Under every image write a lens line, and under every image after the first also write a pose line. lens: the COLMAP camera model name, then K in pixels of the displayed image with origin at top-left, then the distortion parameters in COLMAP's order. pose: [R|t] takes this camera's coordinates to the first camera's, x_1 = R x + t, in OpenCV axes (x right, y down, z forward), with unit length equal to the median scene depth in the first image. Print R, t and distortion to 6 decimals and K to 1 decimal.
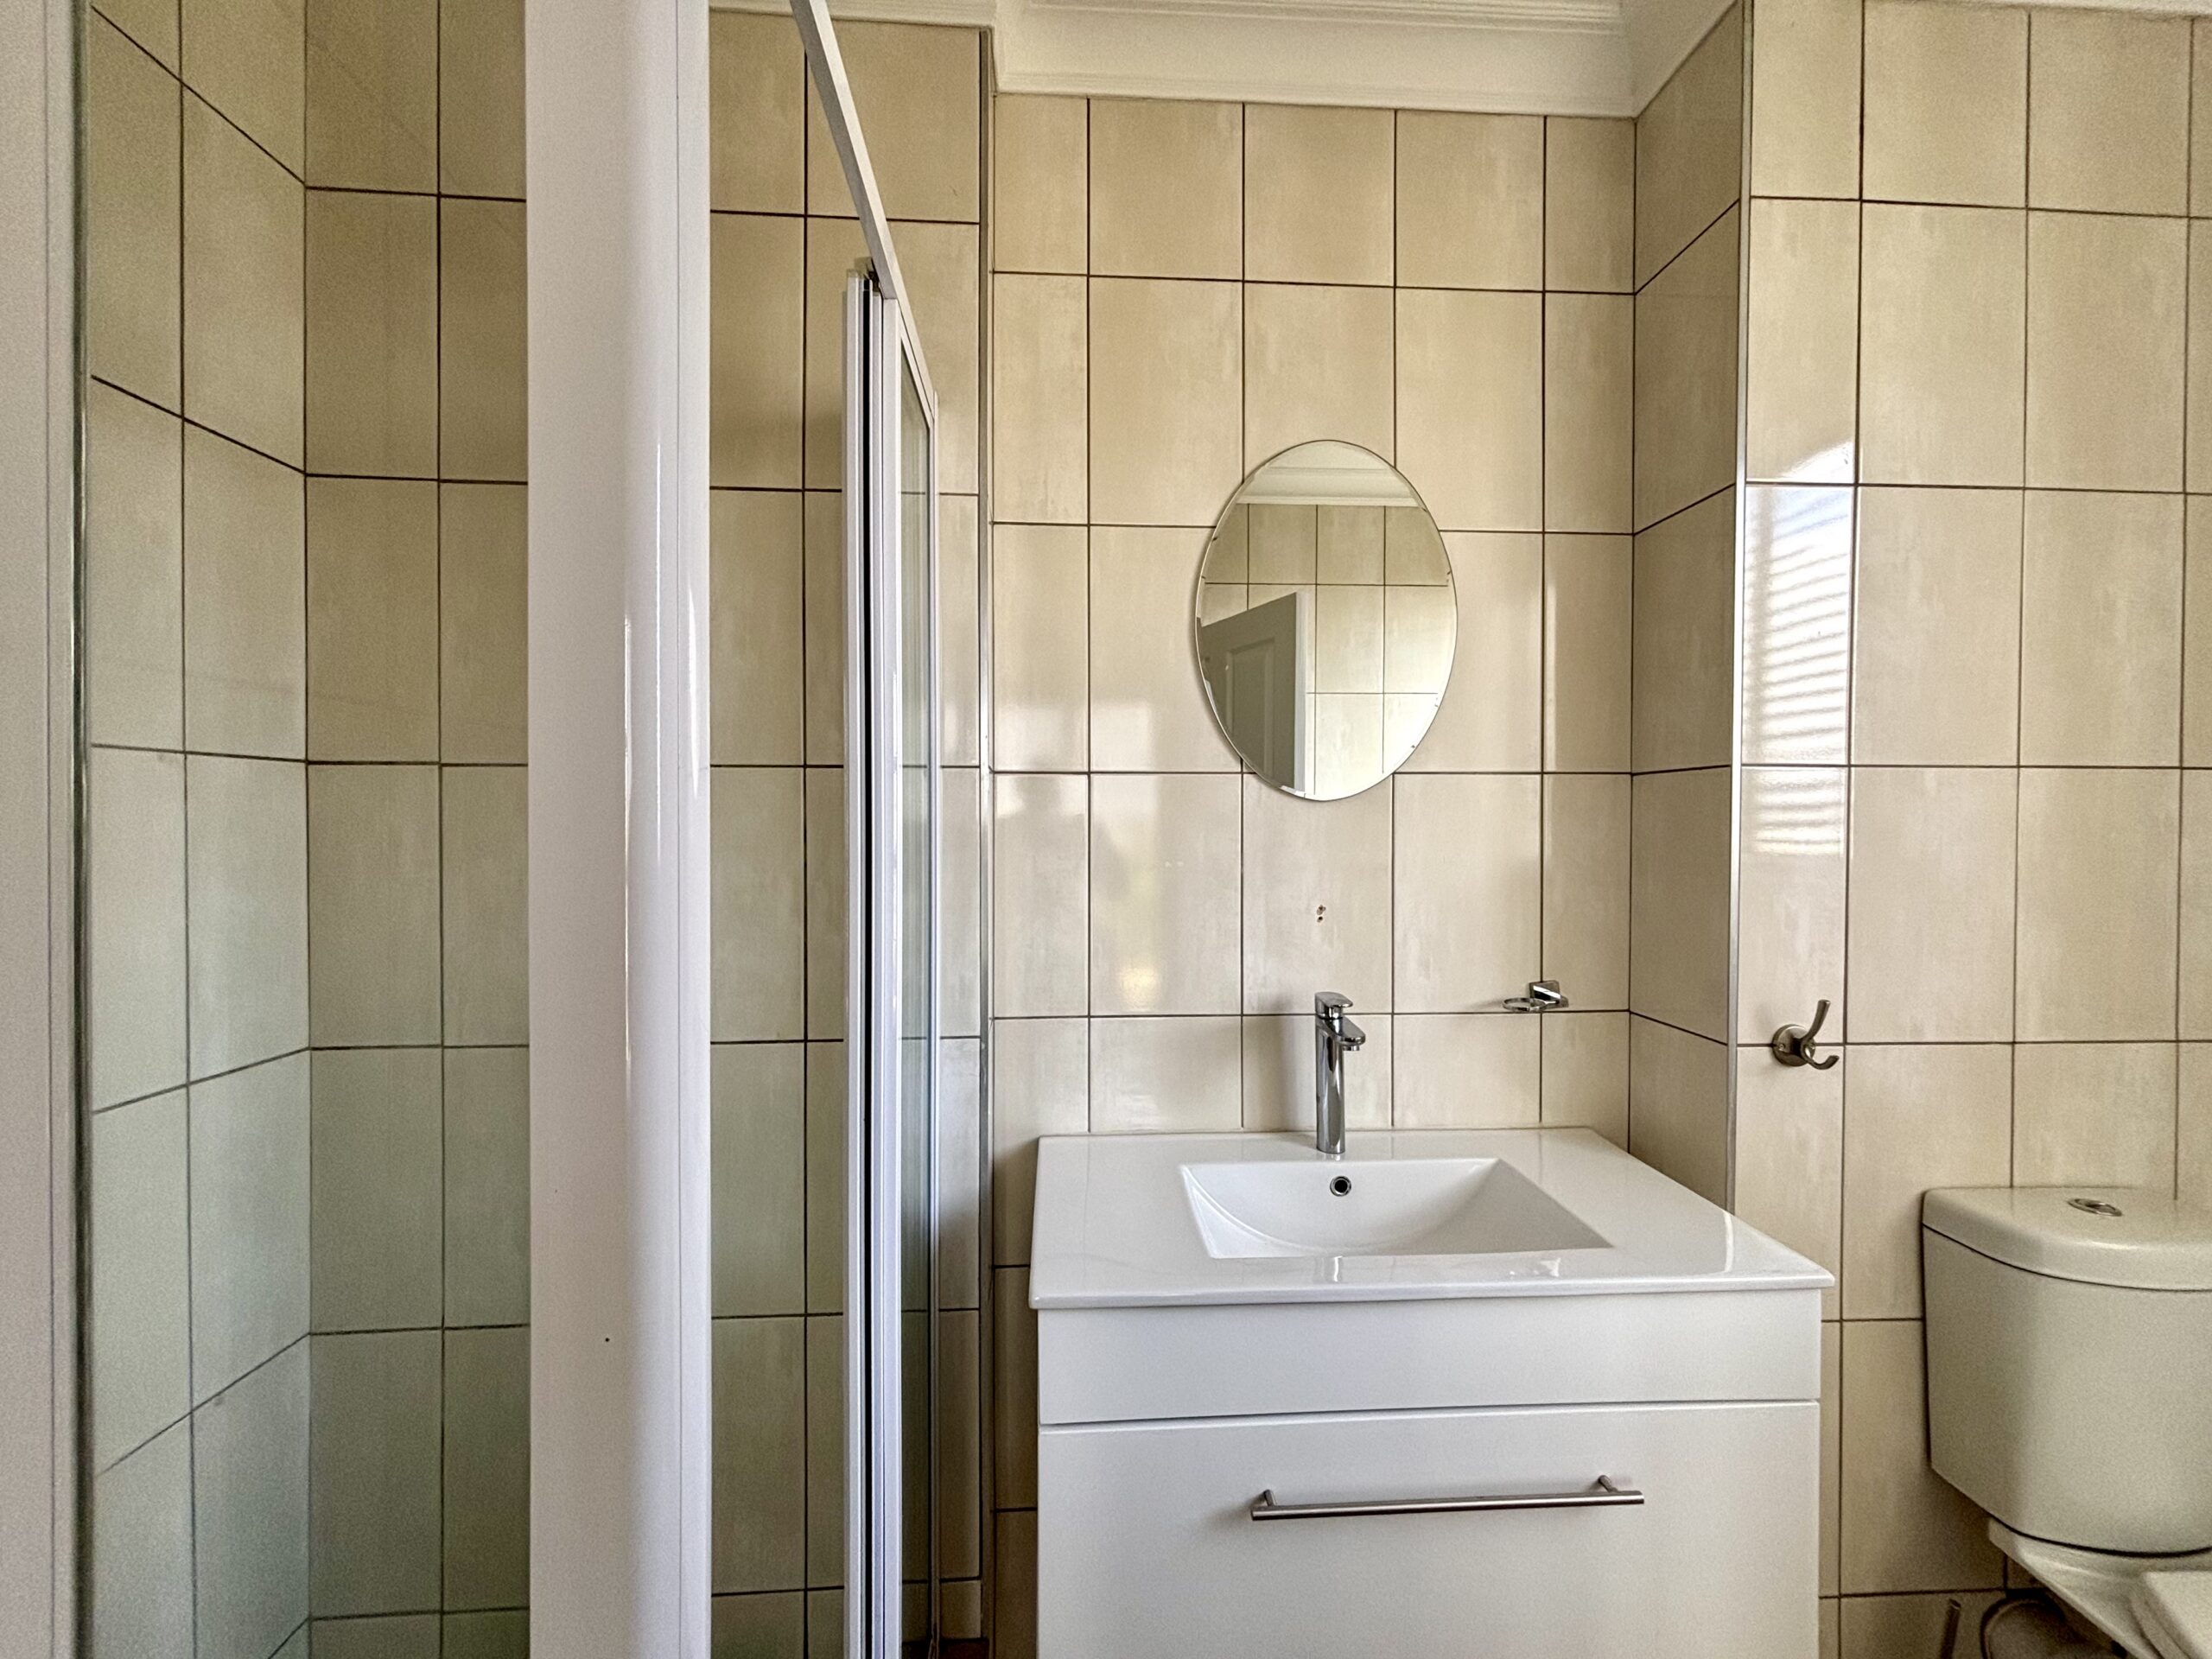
lens RADIAL K [[886.5, 0, 1111.3], [0, 886.5, 830.7], [0, 0, 1]] dist [0.007713, -0.003535]
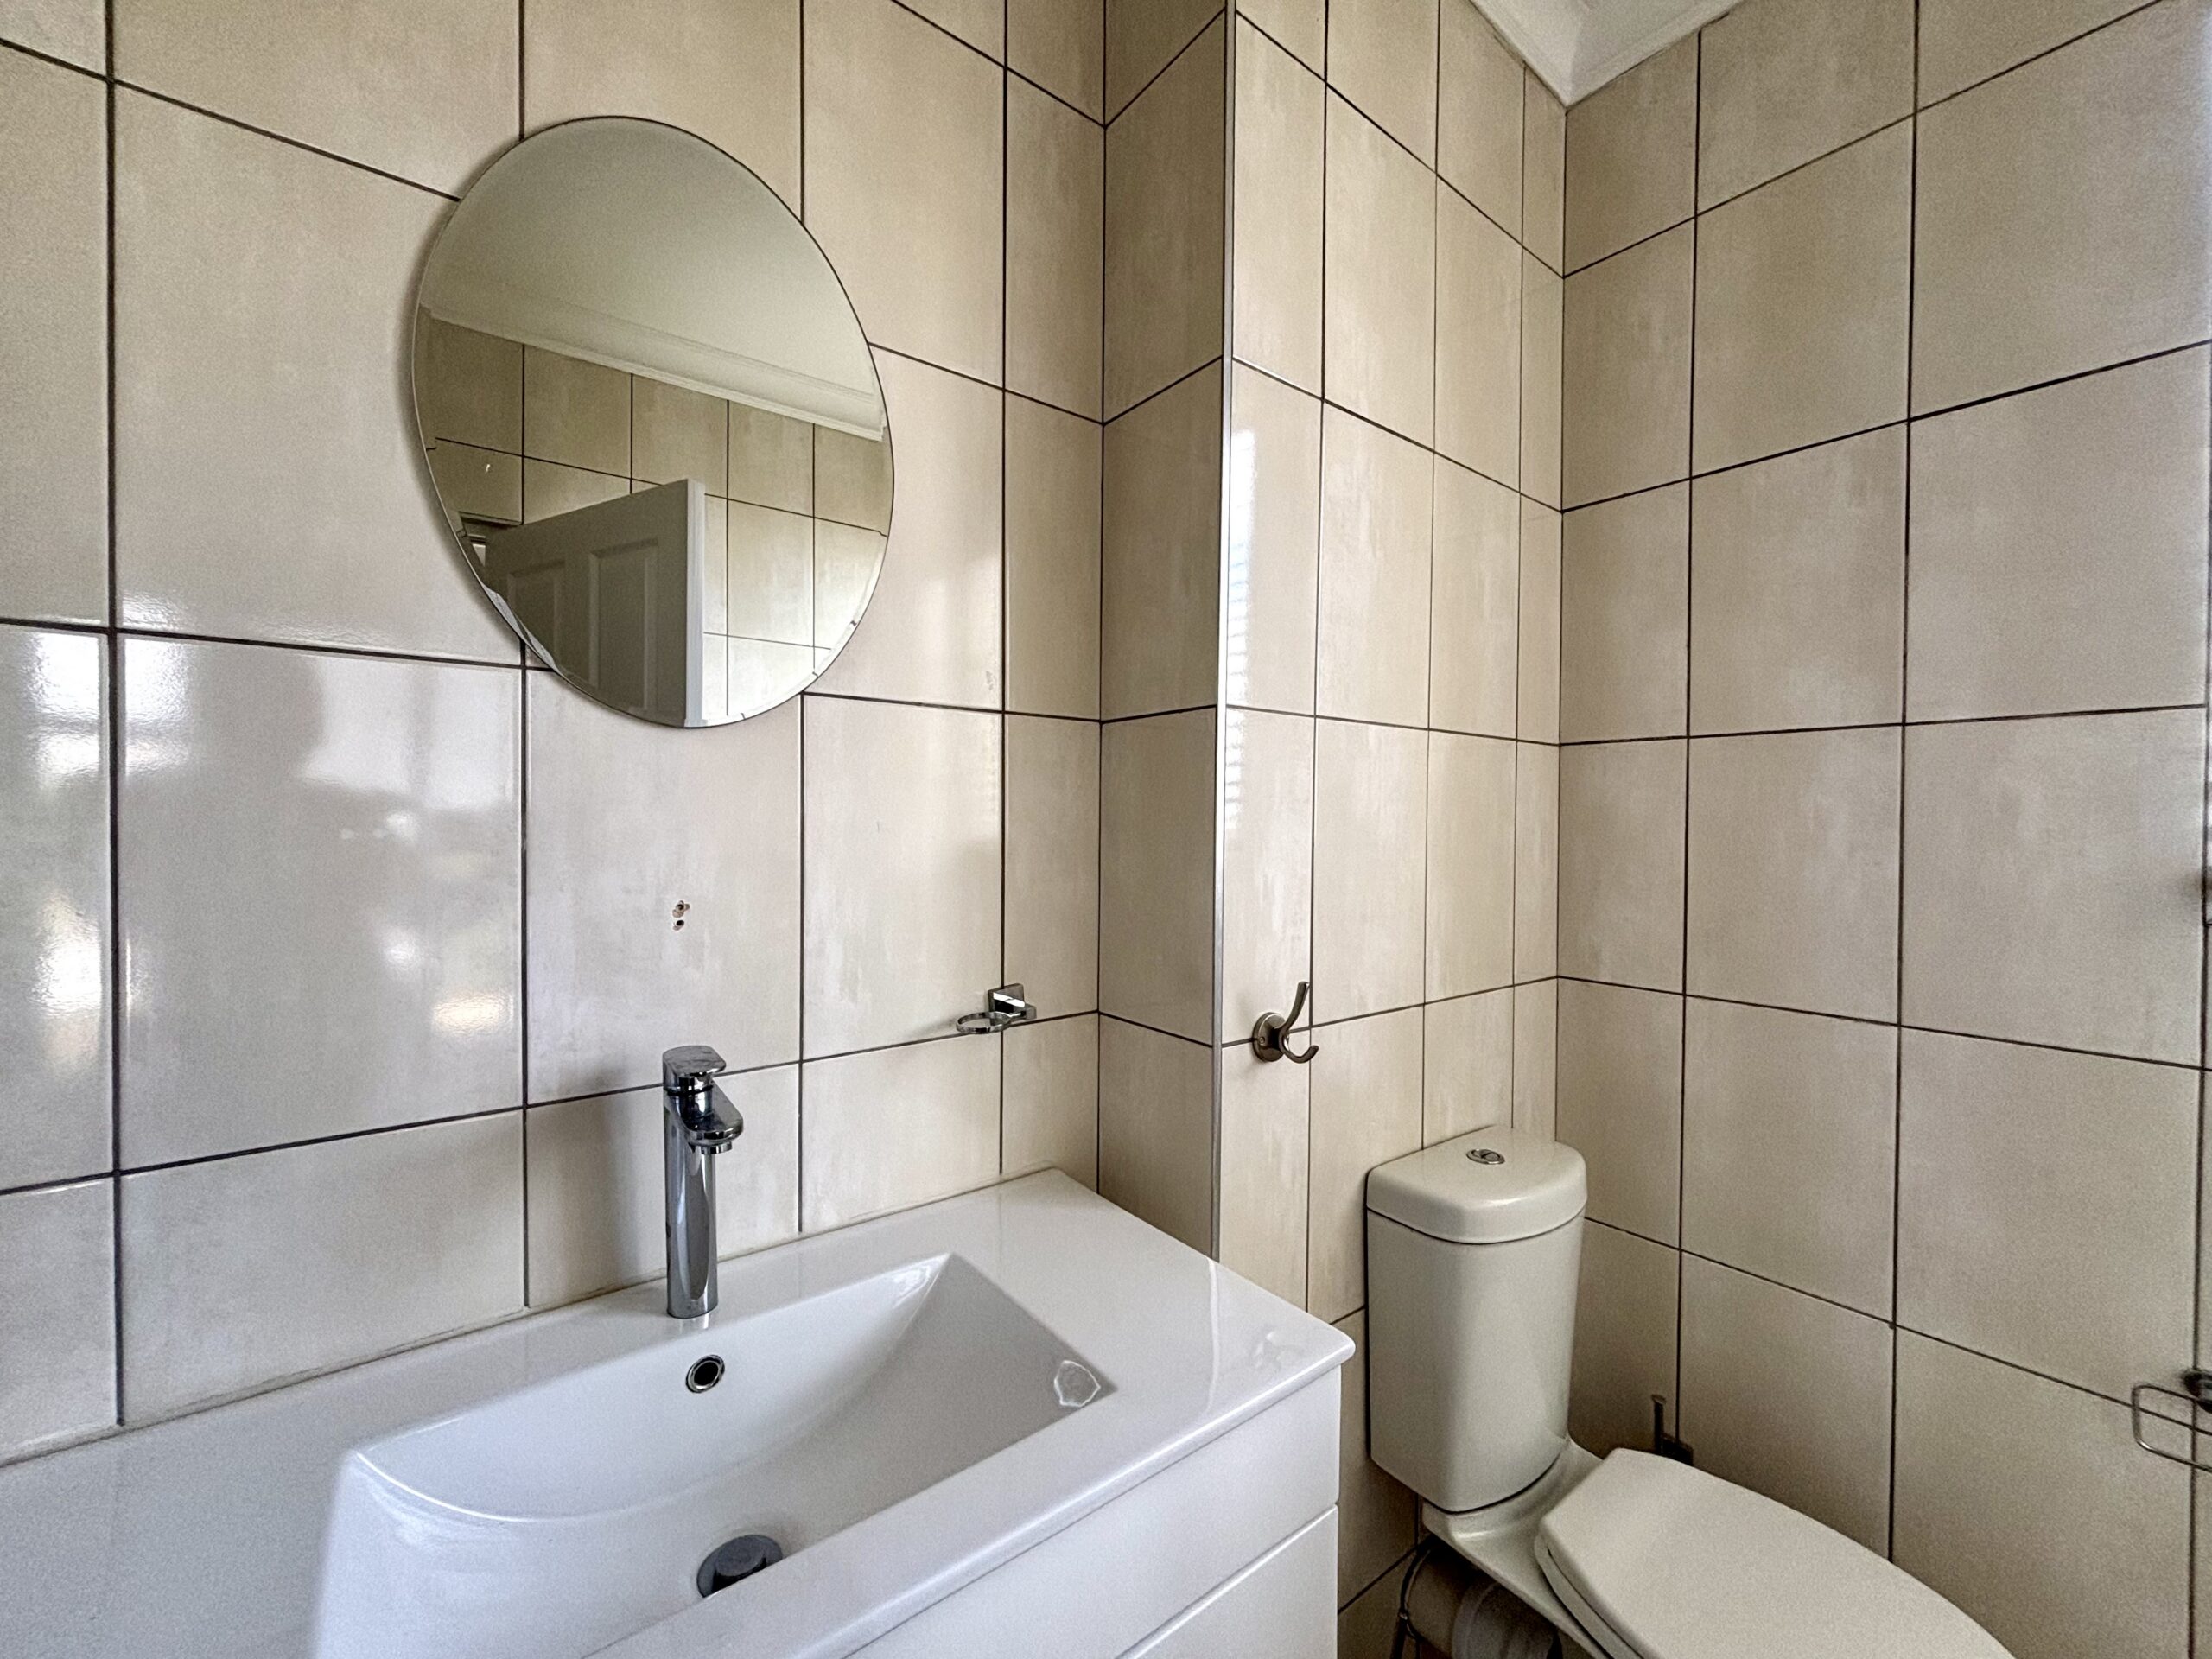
lens RADIAL K [[886.5, 0, 1108.3], [0, 886.5, 827.5], [0, 0, 1]] dist [0.007713, -0.003535]
pose [[0.822145, -0.001141, 0.569277, 0.137553], [-0.001929, 0.999987, 0.004790, 0.032248], [-0.569275, -0.005036, 0.822132, 0.350731]]
